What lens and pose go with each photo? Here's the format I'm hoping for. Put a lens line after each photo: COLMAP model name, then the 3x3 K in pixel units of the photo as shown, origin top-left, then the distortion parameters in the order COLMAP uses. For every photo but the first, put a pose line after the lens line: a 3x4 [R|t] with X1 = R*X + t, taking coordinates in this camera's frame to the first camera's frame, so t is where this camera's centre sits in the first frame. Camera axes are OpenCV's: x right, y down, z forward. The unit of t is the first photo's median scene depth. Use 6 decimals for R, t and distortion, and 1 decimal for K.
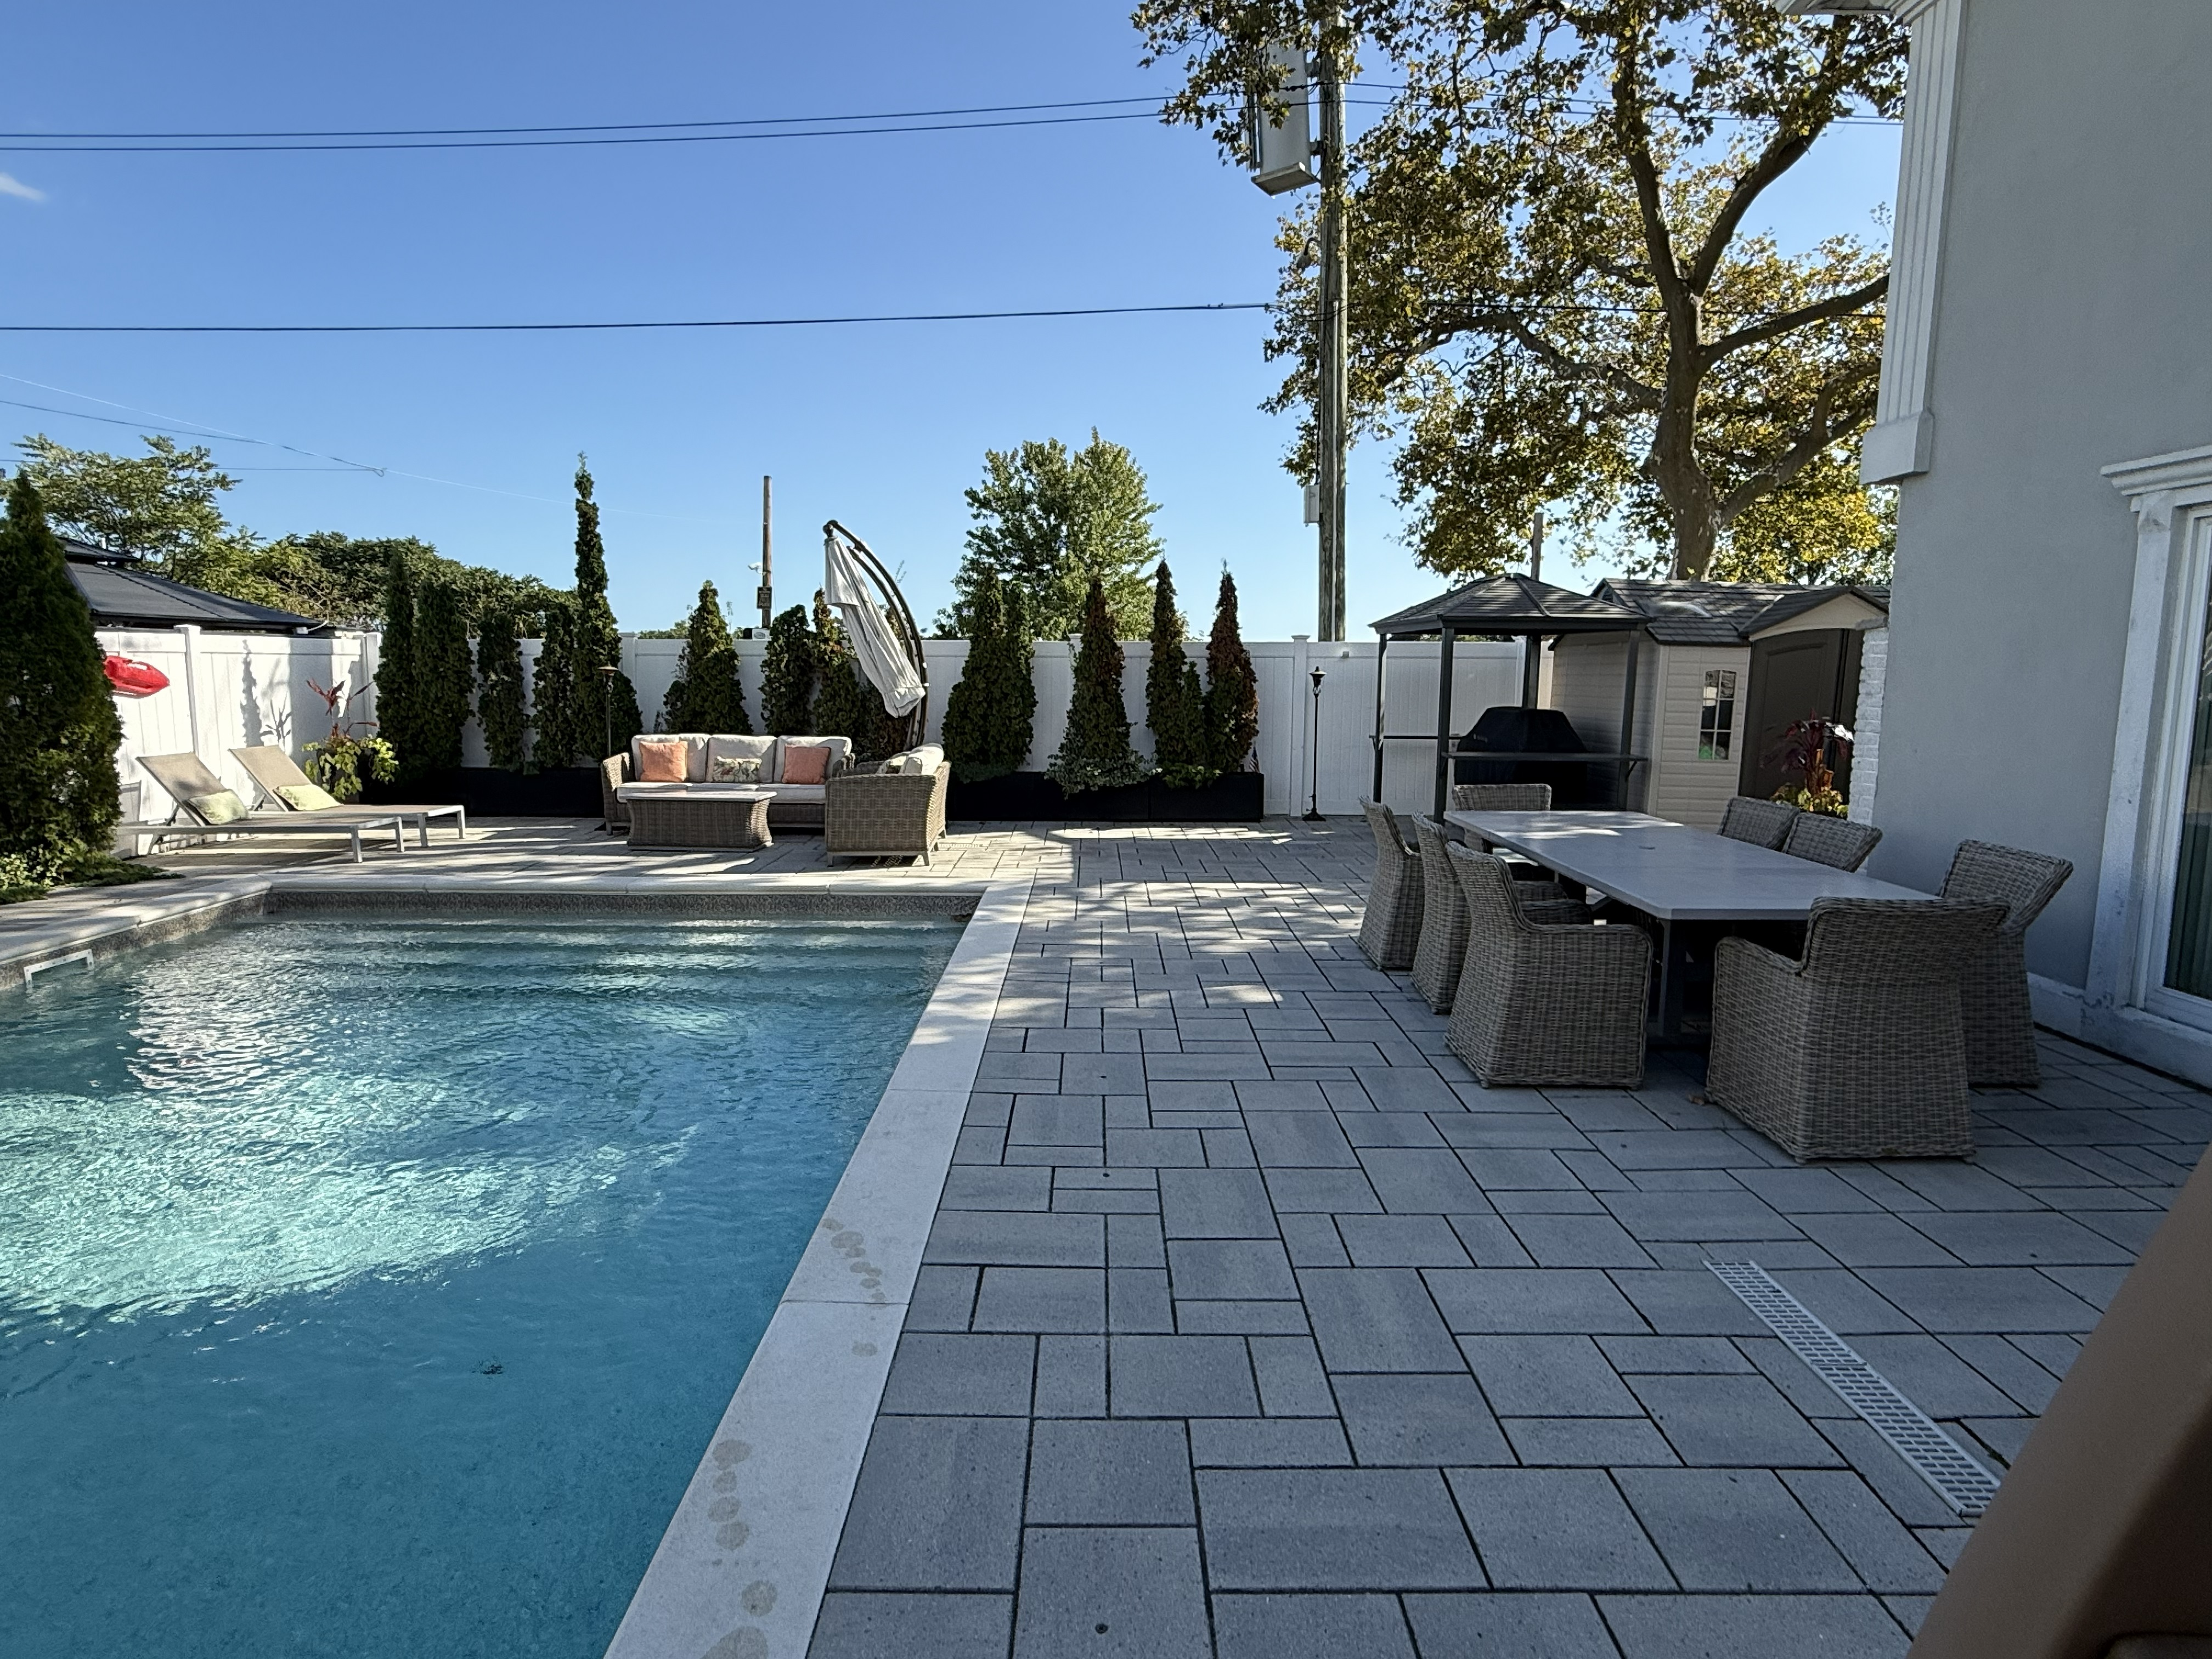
lens RADIAL K [[1222.0, 0, 1096.4], [0, 1222.0, 828.9], [0, 0, 1]] dist [-0.001323, -0.000177]
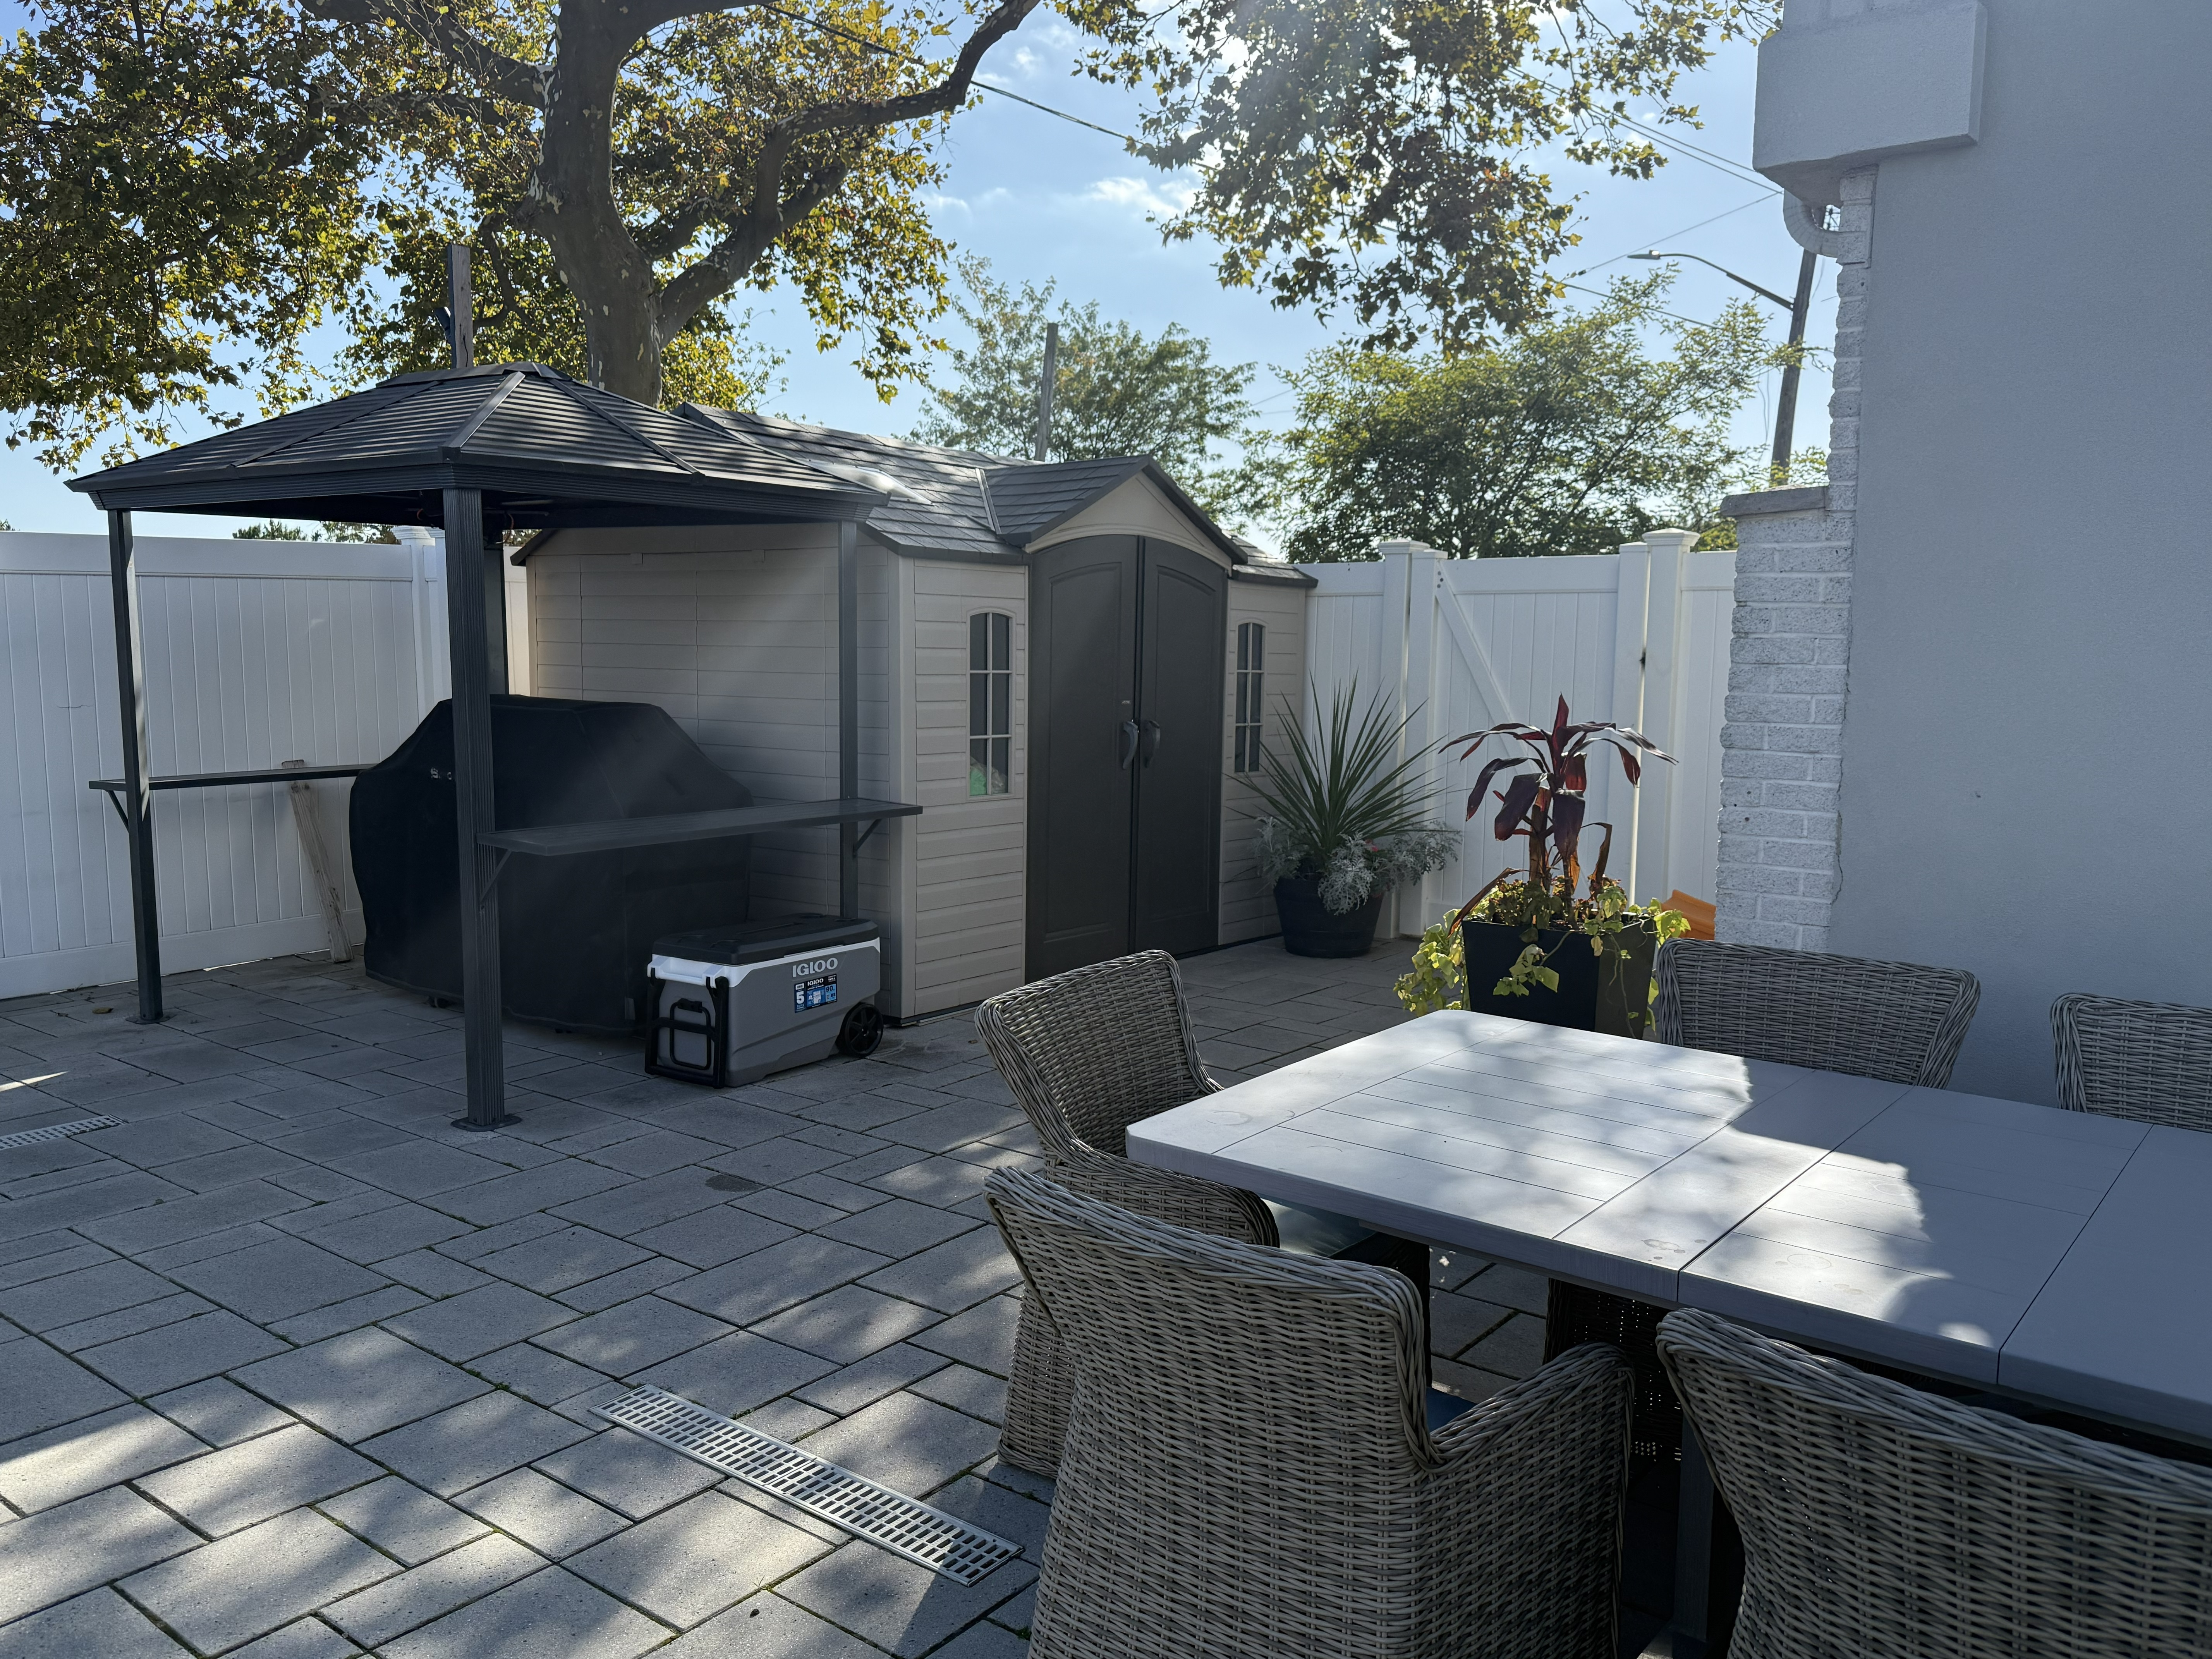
lens RADIAL K [[1733.6, 0, 1103.6], [0, 1733.6, 841.0], [0, 0, 1]] dist [0.004259, -0.001284]
pose [[0.615480, -0.103163, 0.781372, -0.002636], [0.099602, 0.993629, 0.052731, -0.058275], [-0.781834, 0.045372, 0.621834, 0.443457]]
